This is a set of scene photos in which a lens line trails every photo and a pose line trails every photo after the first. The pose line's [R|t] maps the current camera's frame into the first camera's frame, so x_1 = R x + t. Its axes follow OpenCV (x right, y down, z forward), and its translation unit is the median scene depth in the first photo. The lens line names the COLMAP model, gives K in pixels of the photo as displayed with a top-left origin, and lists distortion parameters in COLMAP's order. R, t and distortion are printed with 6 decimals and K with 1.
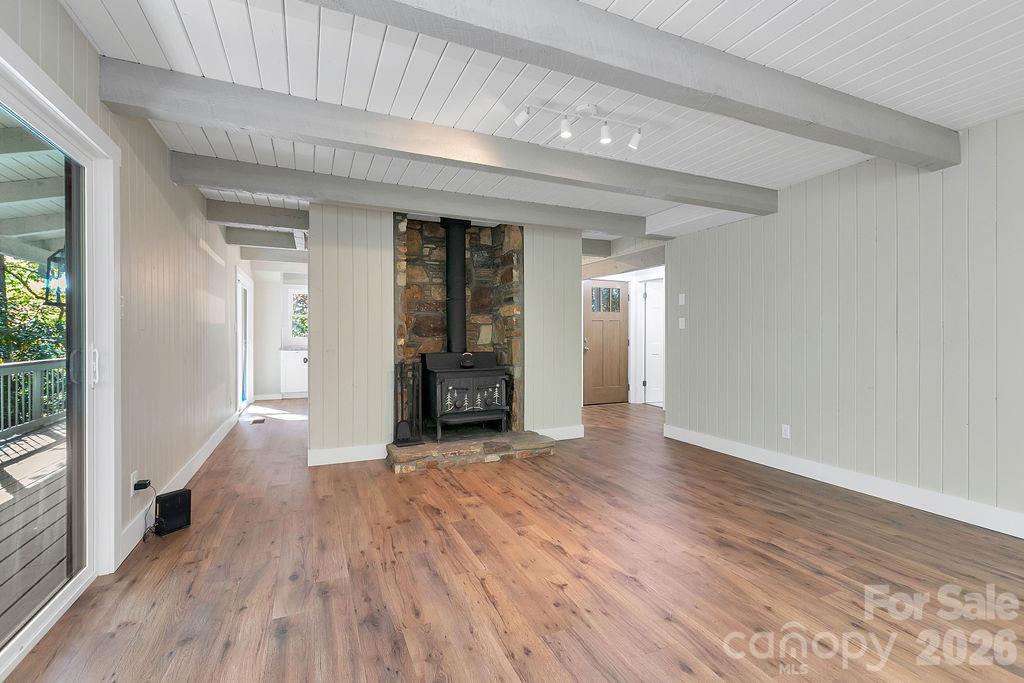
lens RADIAL K [[459.4, 0, 515.4], [0, 459.4, 337.6], [0, 0, 1]] dist [0.000985, 0.000030]
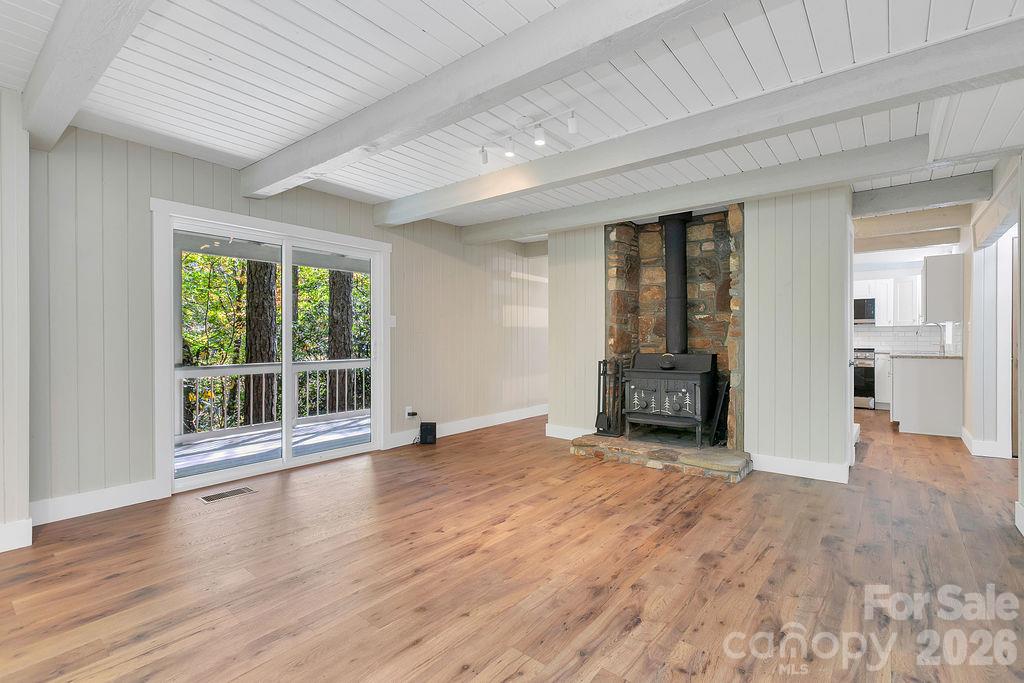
lens RADIAL K [[474.3, 0, 514.3], [0, 474.3, 339.5], [0, 0, 1]] dist [0.000935, 0.000184]
pose [[0.453189, 0.005374, -0.891398, 0.747765], [-0.003217, 0.999985, 0.004393, 0.000074], [0.891409, 0.000877, 0.453199, 0.318631]]
